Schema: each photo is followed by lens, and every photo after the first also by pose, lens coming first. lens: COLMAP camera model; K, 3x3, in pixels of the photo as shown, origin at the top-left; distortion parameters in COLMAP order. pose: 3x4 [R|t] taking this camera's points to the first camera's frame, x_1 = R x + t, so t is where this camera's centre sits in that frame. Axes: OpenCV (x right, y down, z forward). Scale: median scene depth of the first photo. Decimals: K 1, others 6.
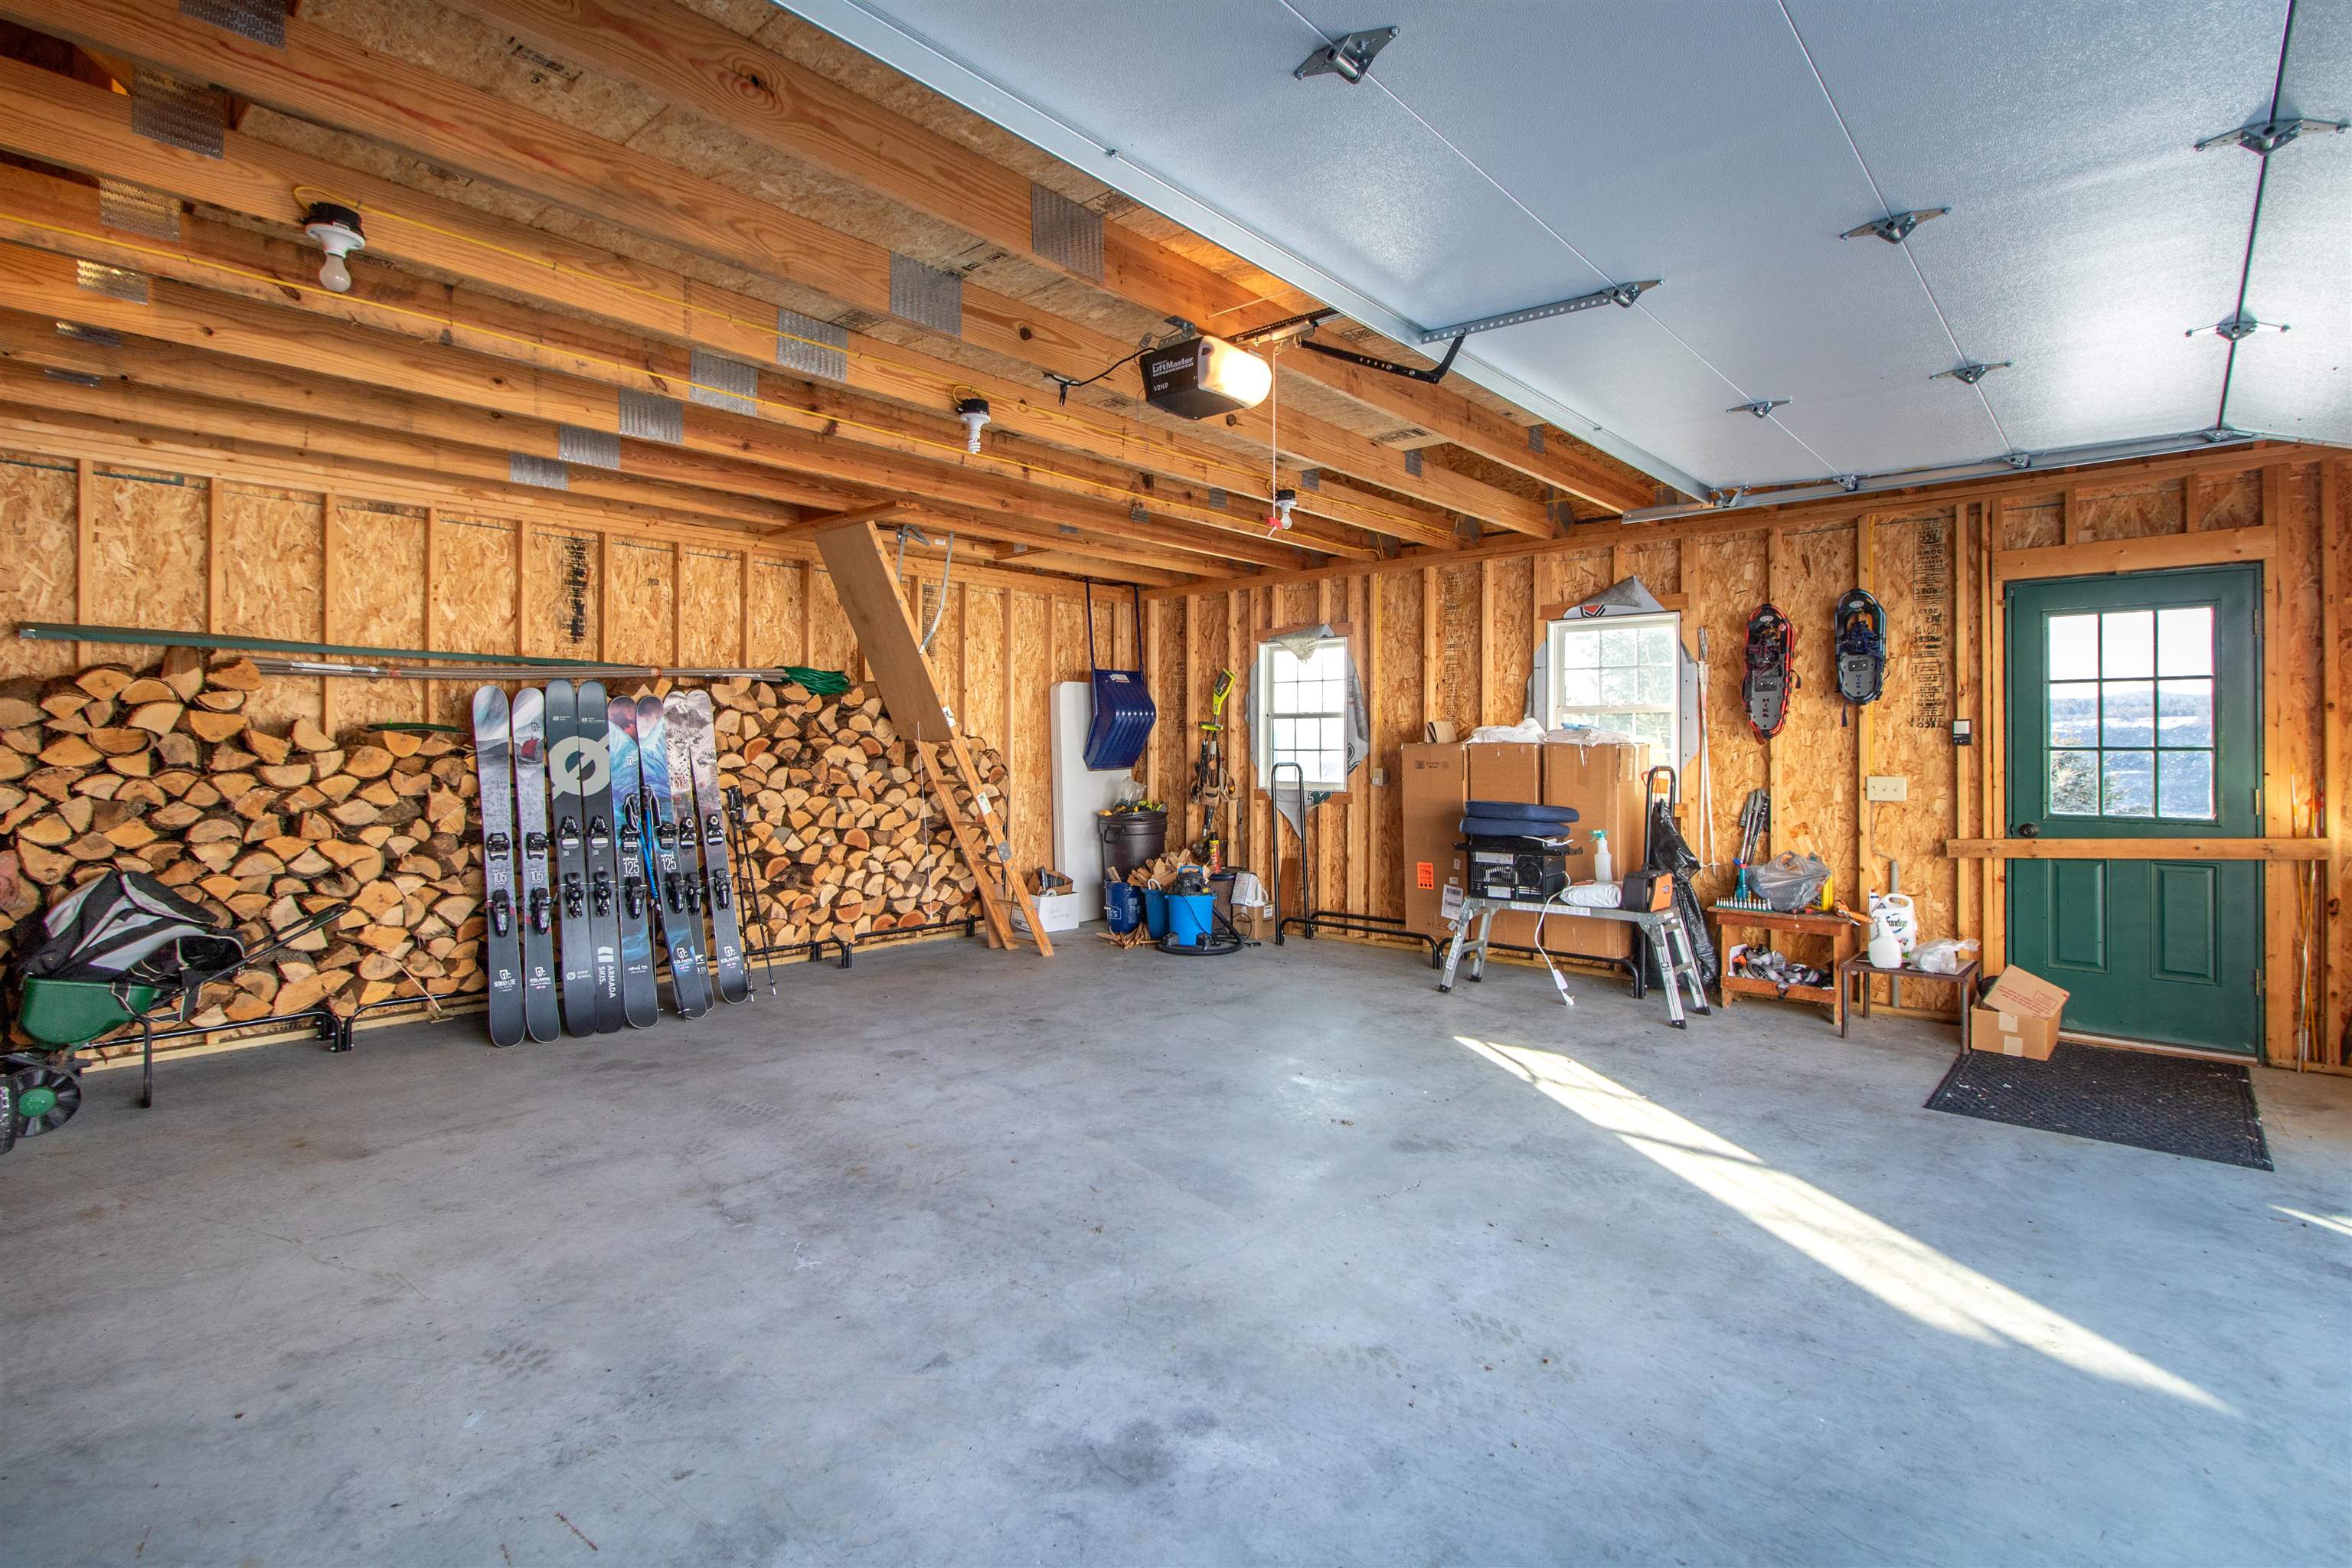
lens RADIAL K [[1123.9, 0, 1183.6], [0, 1123.9, 739.0], [0, 0, 1]] dist [0.000606, 0.000106]
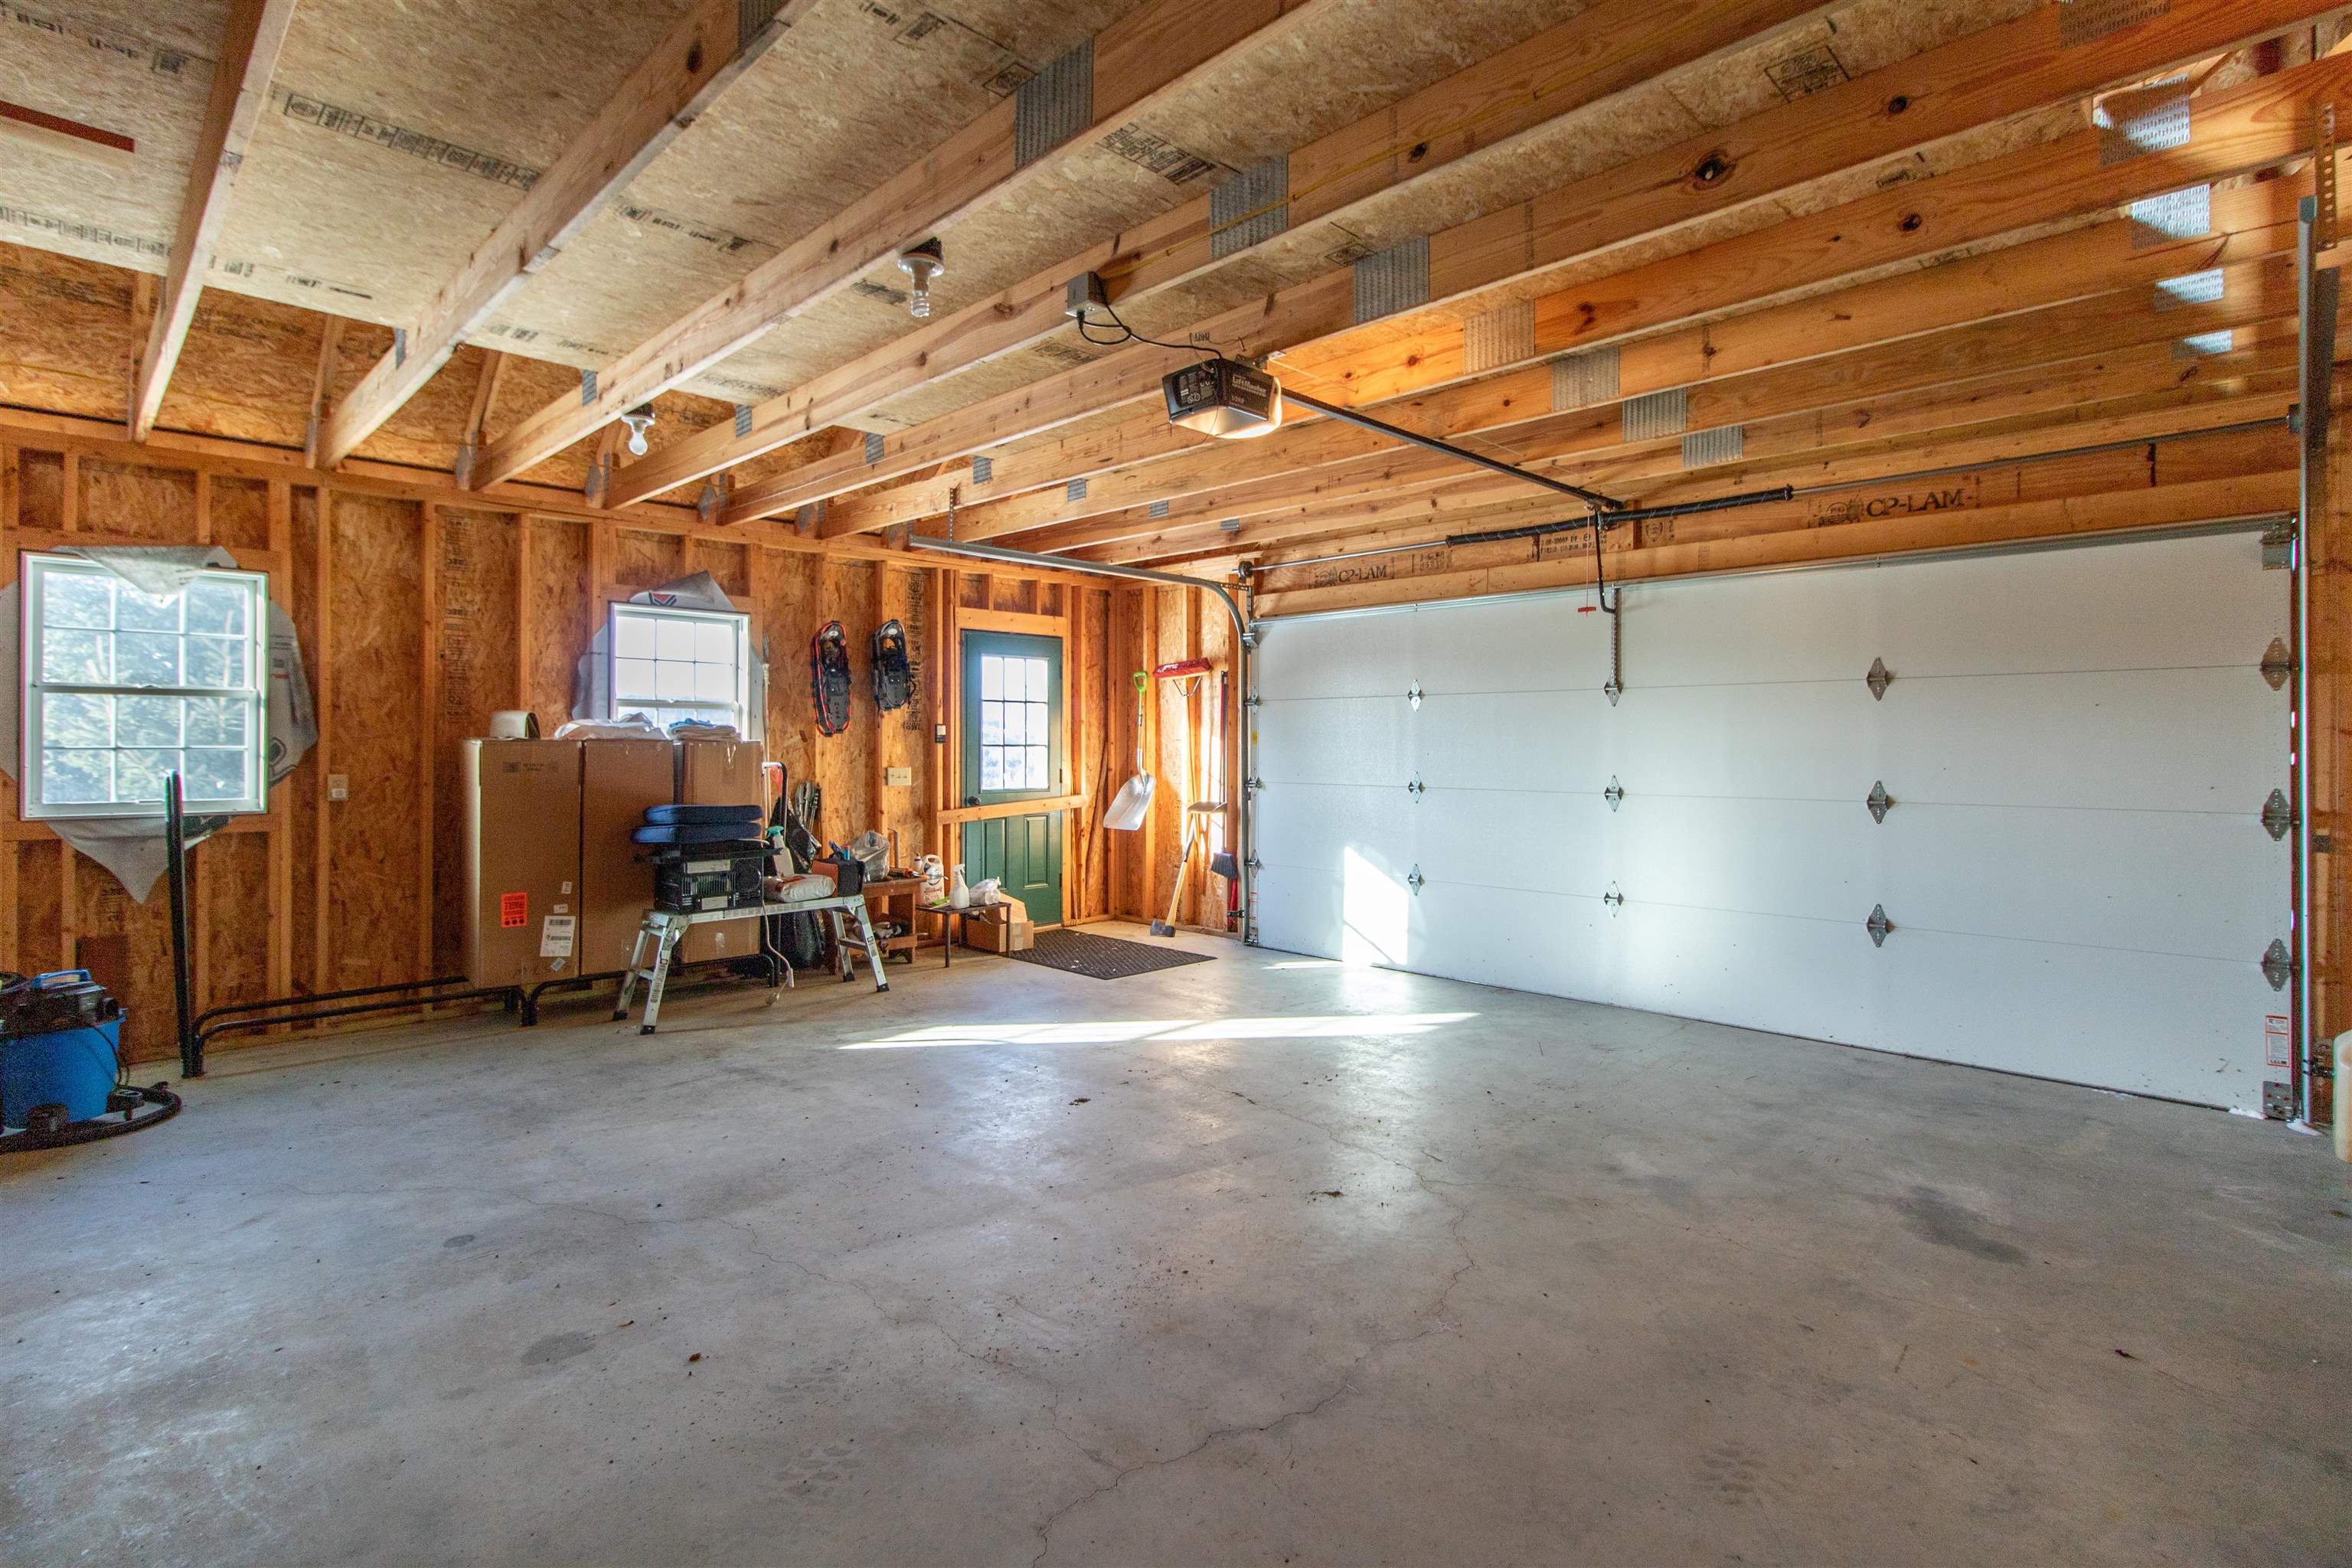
lens RADIAL K [[1123.9, 0, 1183.6], [0, 1123.9, 739.0], [0, 0, 1]] dist [0.000606, 0.000106]
pose [[0.062667, 0.005261, 0.998021, -0.609371], [-0.010980, 0.999929, -0.004581, 0.002738], [-0.997974, -0.010671, 0.062720, 0.566208]]
